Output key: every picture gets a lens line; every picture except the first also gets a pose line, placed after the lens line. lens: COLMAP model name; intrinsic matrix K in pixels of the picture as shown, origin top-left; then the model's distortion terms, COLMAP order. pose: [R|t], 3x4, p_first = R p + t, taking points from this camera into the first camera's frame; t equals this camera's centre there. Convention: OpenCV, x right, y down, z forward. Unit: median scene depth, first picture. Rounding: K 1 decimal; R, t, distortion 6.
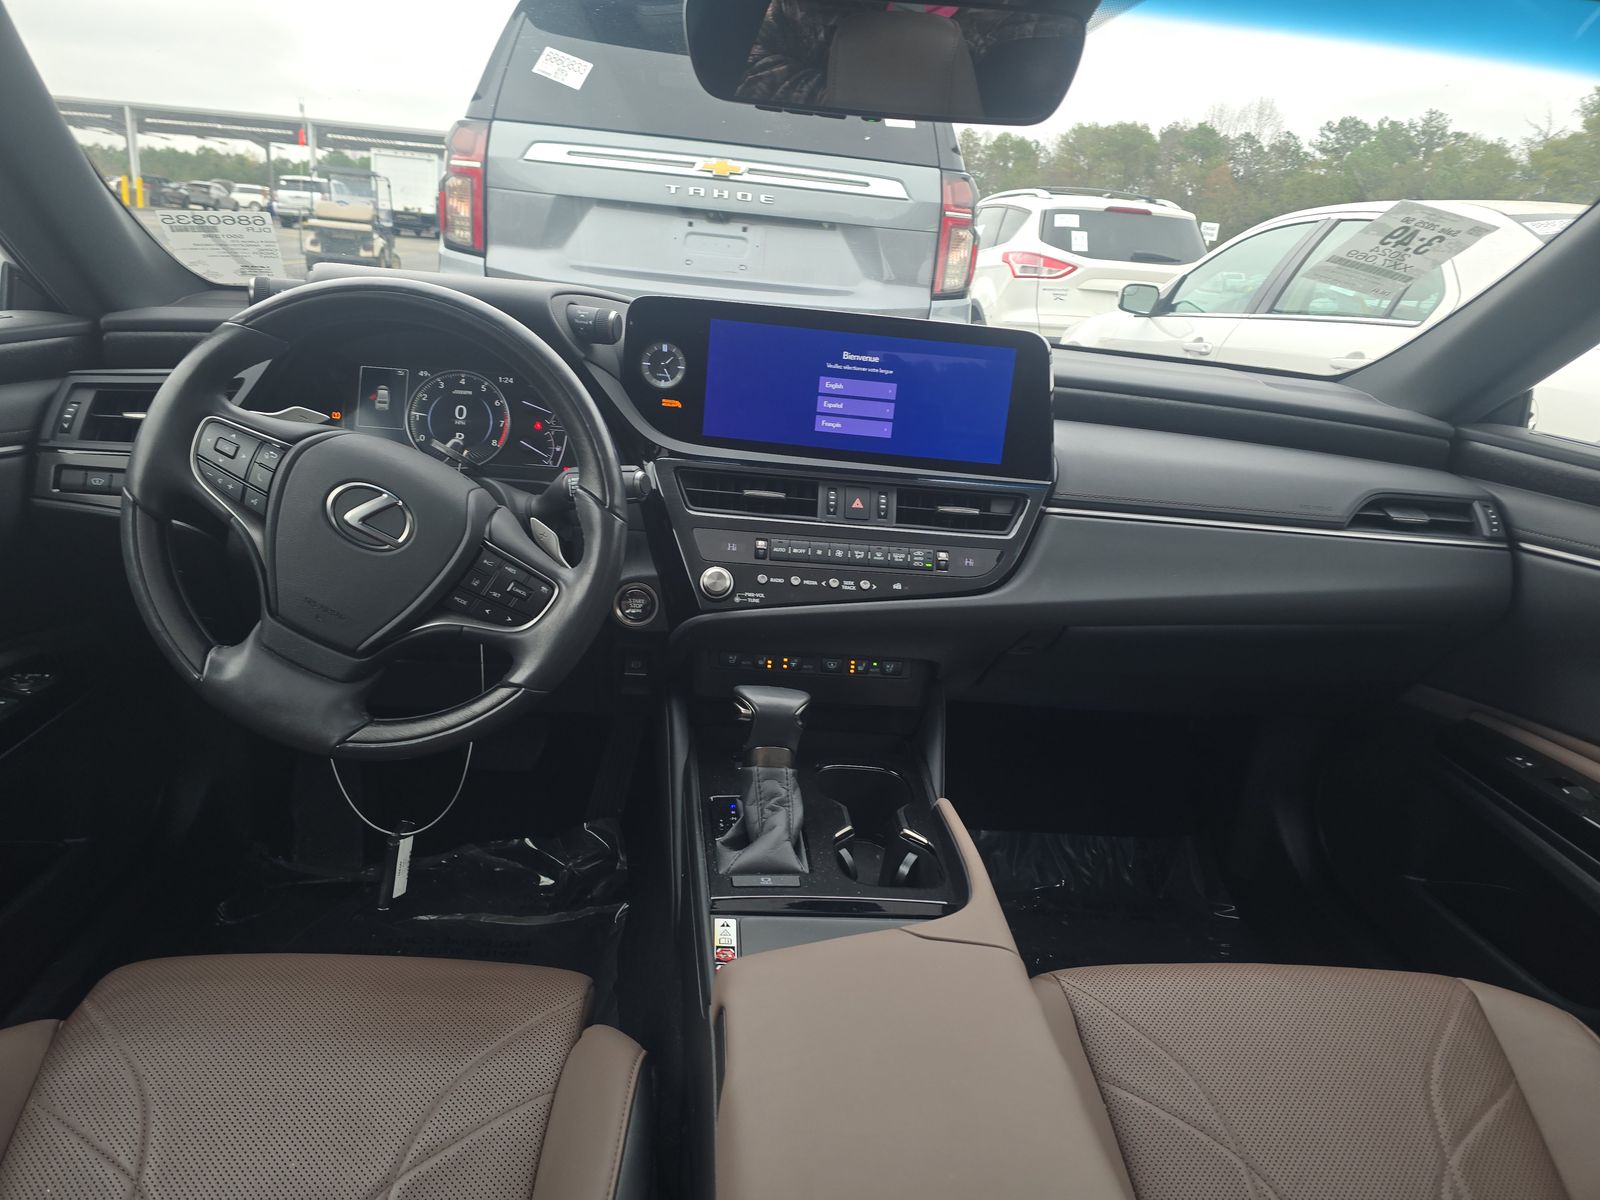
lens RADIAL K [[1095.4, 0, 799.3], [0, 1095.4, 629.7], [0, 0, 1]] dist [0.046130, -0.076797]
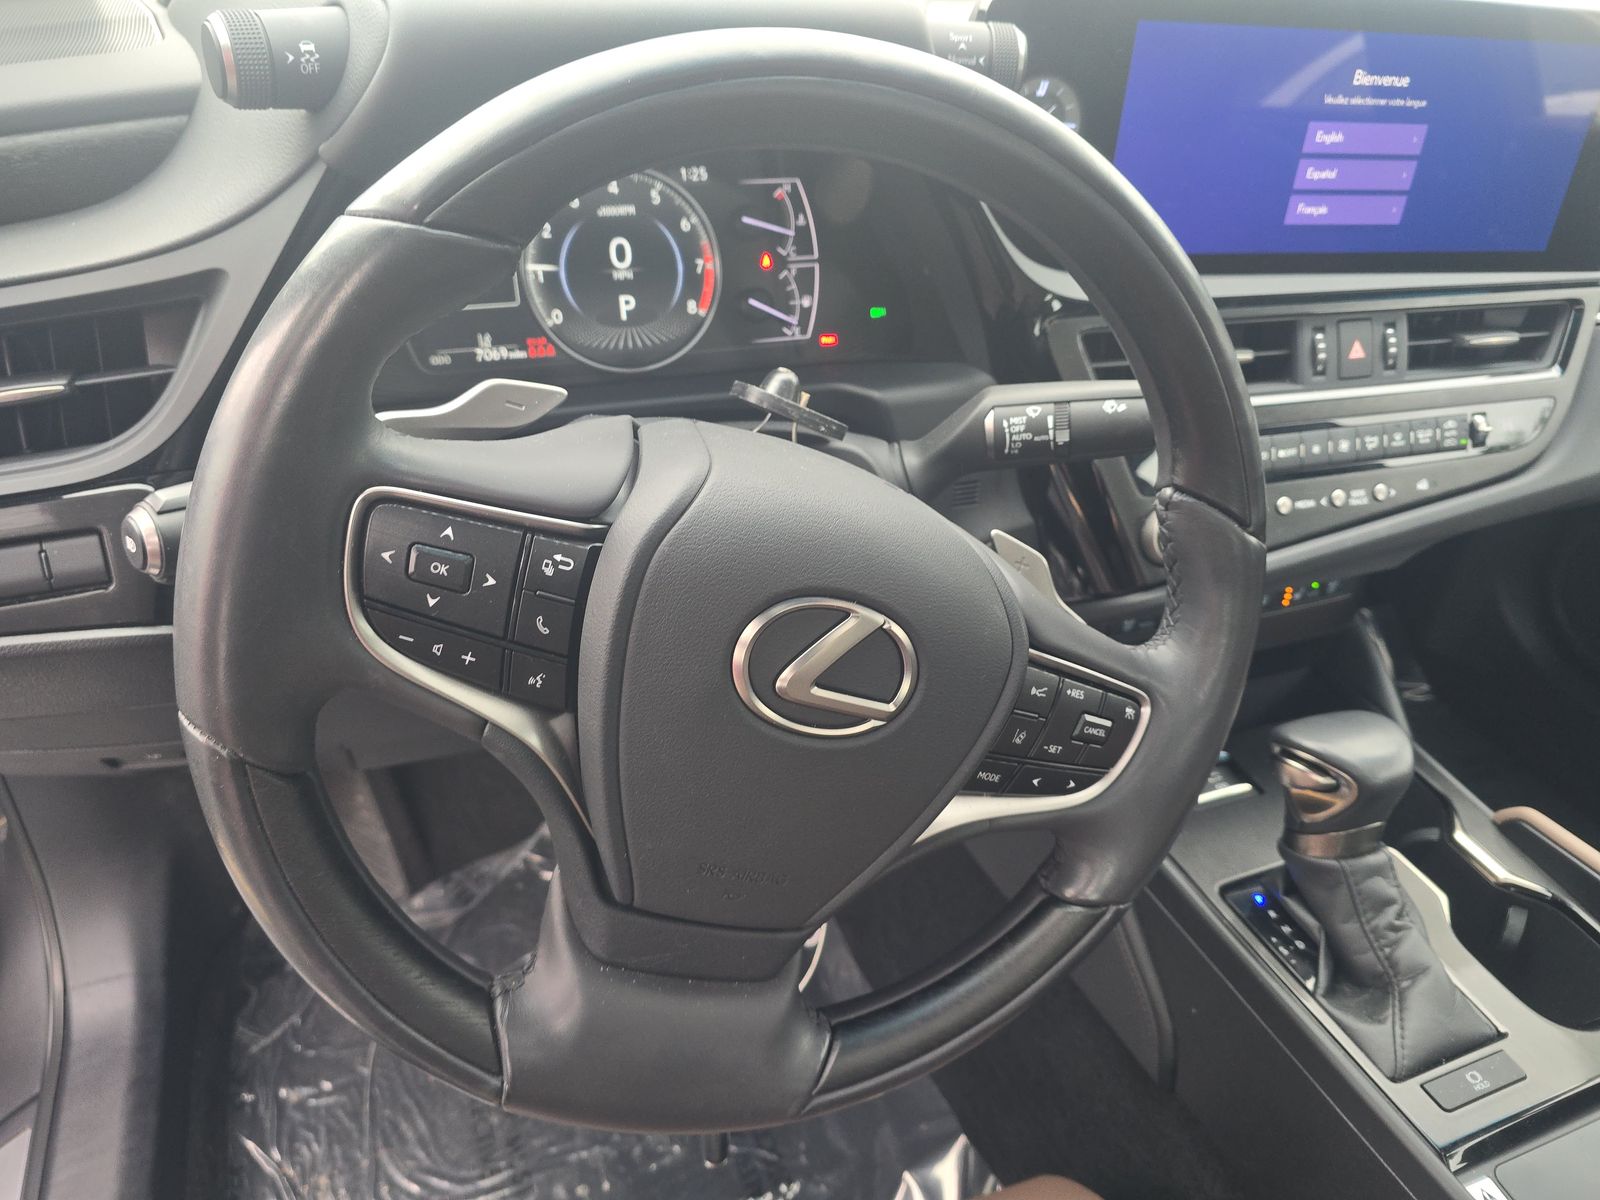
lens RADIAL K [[1095.4, 0, 799.3], [0, 1095.4, 629.7], [0, 0, 1]] dist [0.046130, -0.076797]
pose [[0.965052, -0.180035, 0.190427, -0.372431], [0.111326, 0.939477, 0.324022, -0.198589], [-0.237237, -0.291498, 0.926686, 0.480288]]
